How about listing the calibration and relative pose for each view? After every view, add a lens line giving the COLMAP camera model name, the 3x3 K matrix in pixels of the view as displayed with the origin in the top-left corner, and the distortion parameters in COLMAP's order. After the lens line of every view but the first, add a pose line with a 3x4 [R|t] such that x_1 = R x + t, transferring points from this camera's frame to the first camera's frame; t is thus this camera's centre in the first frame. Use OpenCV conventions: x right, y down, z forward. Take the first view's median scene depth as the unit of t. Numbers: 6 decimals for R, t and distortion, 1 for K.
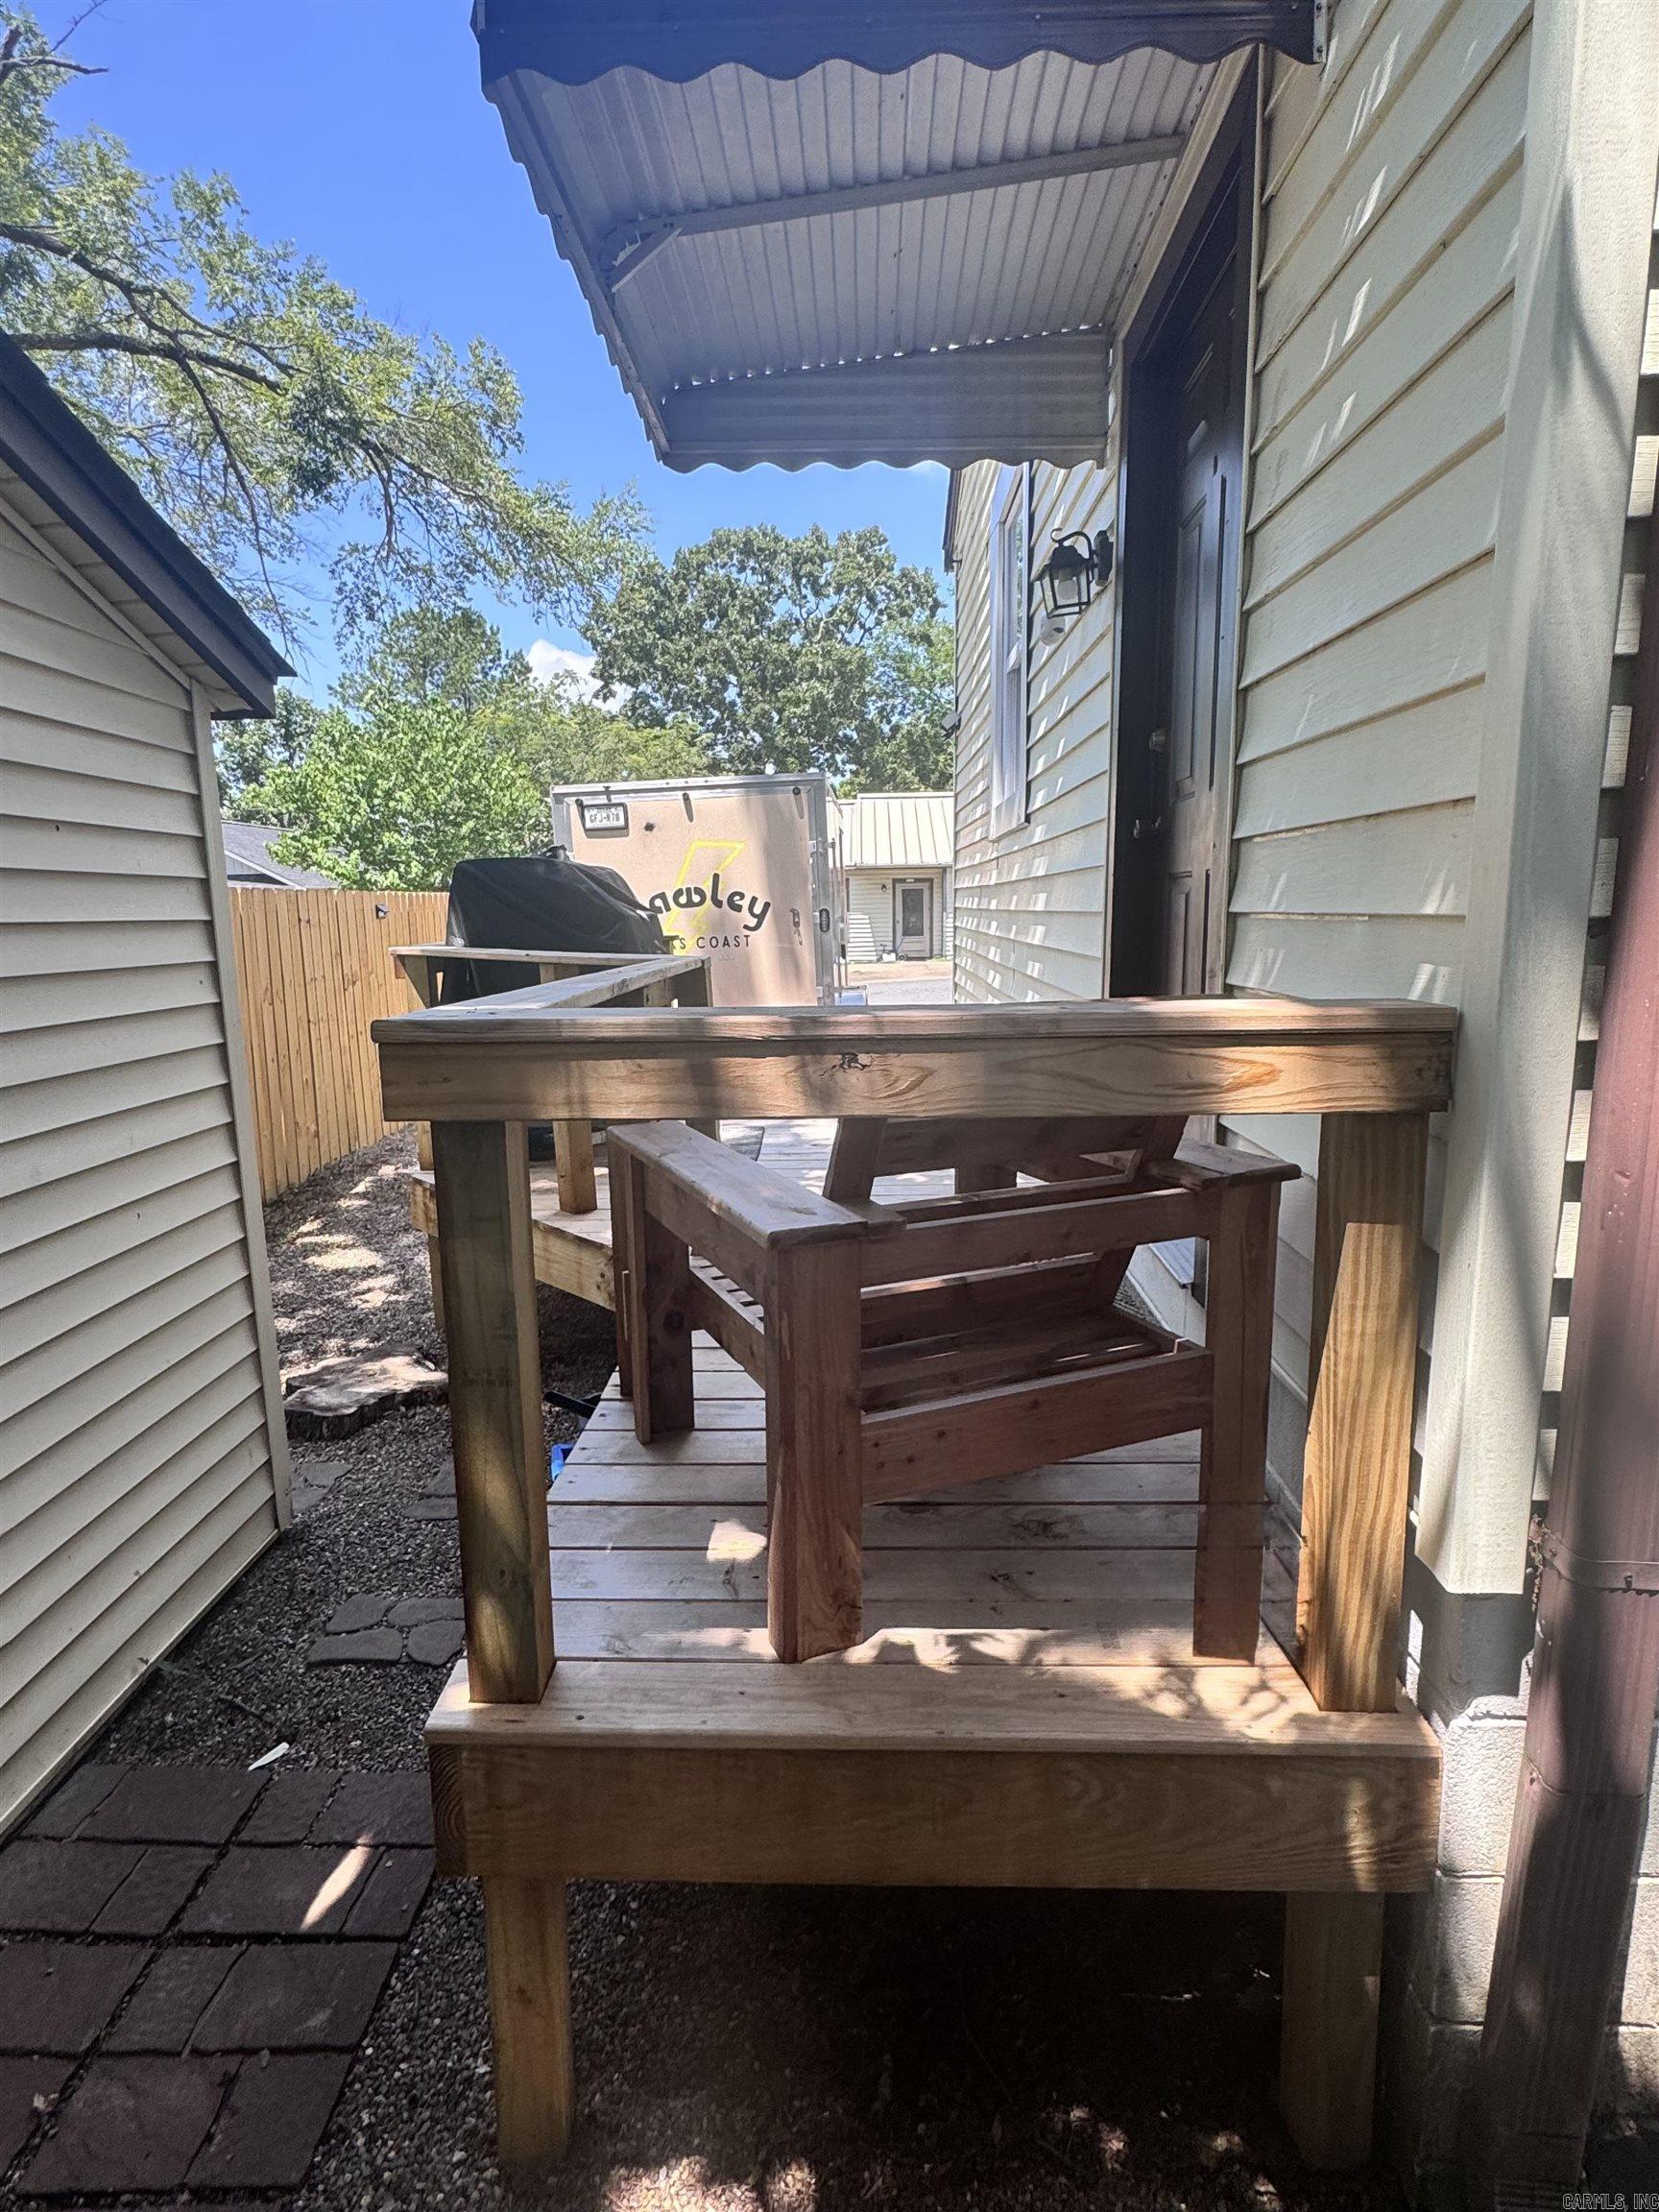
lens RADIAL K [[1215.1, 0, 829.0], [0, 1215.1, 1101.6], [0, 0, 1]] dist [-0.006360, -0.000494]
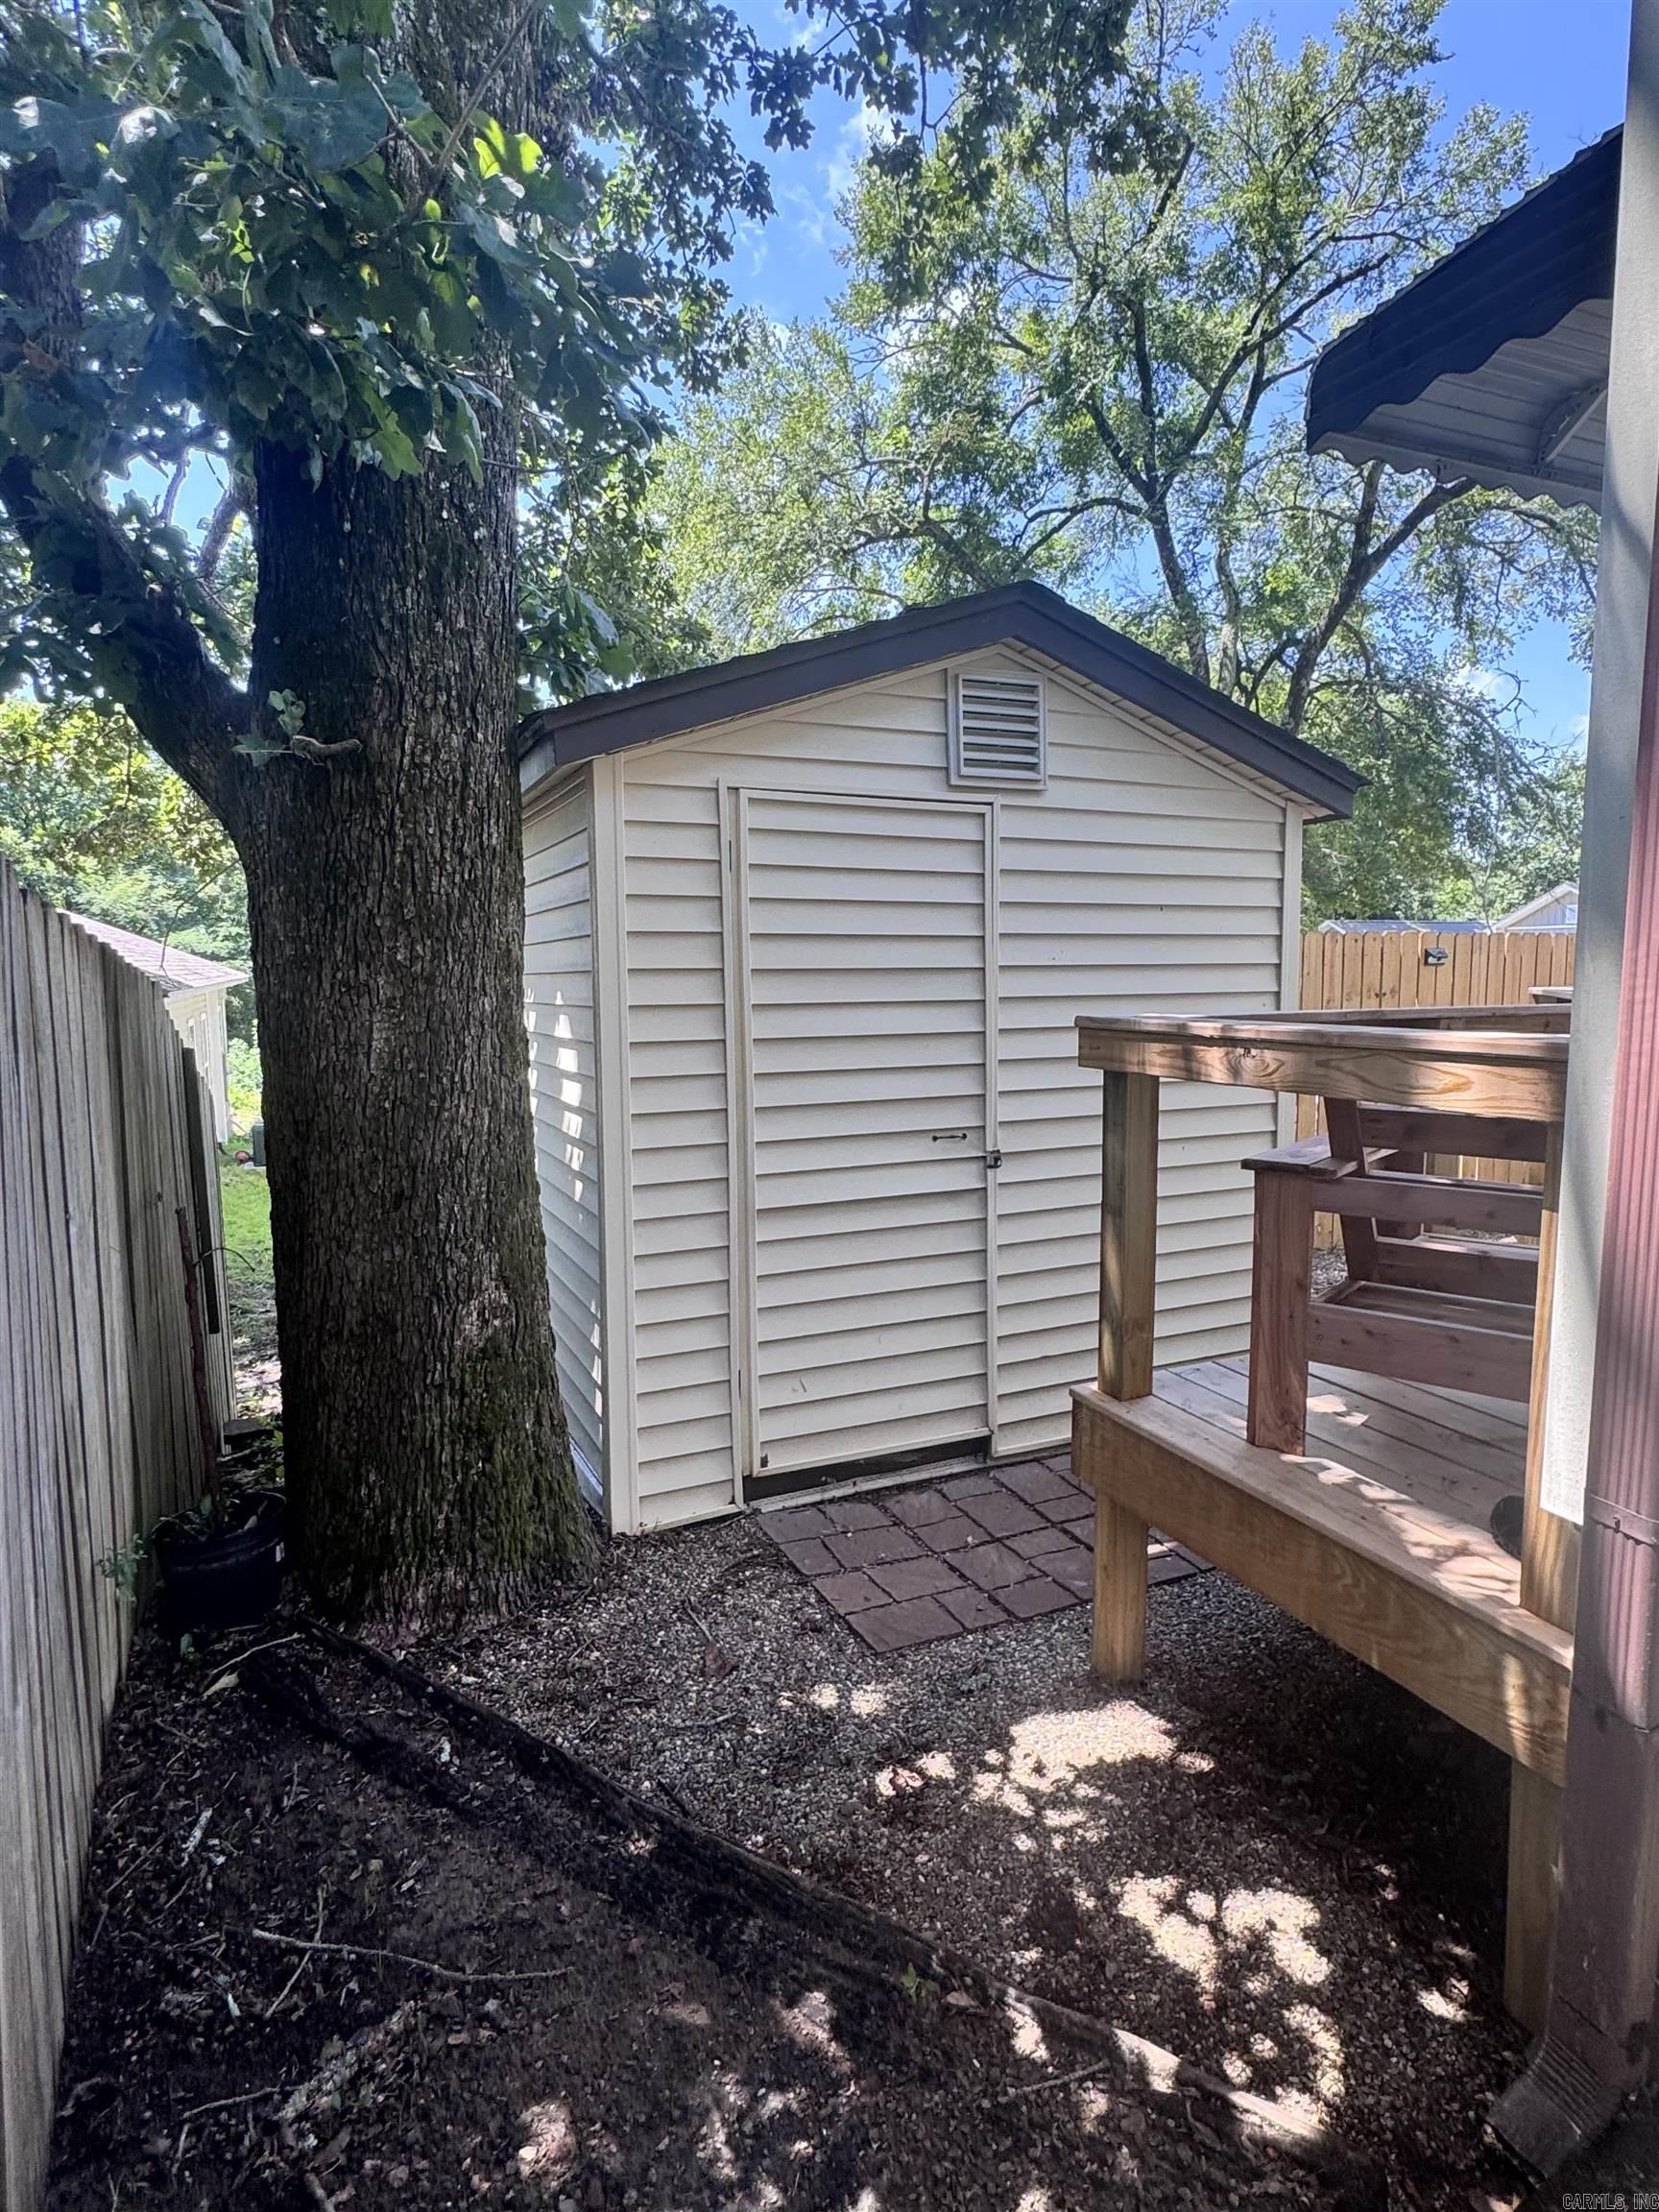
lens RADIAL K [[1215.1, 0, 827.9], [0, 1215.1, 1102.0], [0, 0, 1]] dist [-0.006360, -0.000494]
pose [[0.438180, 0.111750, -0.891914, 1.102043], [-0.138930, 0.988739, 0.055627, 0.018646], [0.888086, 0.099539, 0.448771, -0.232643]]
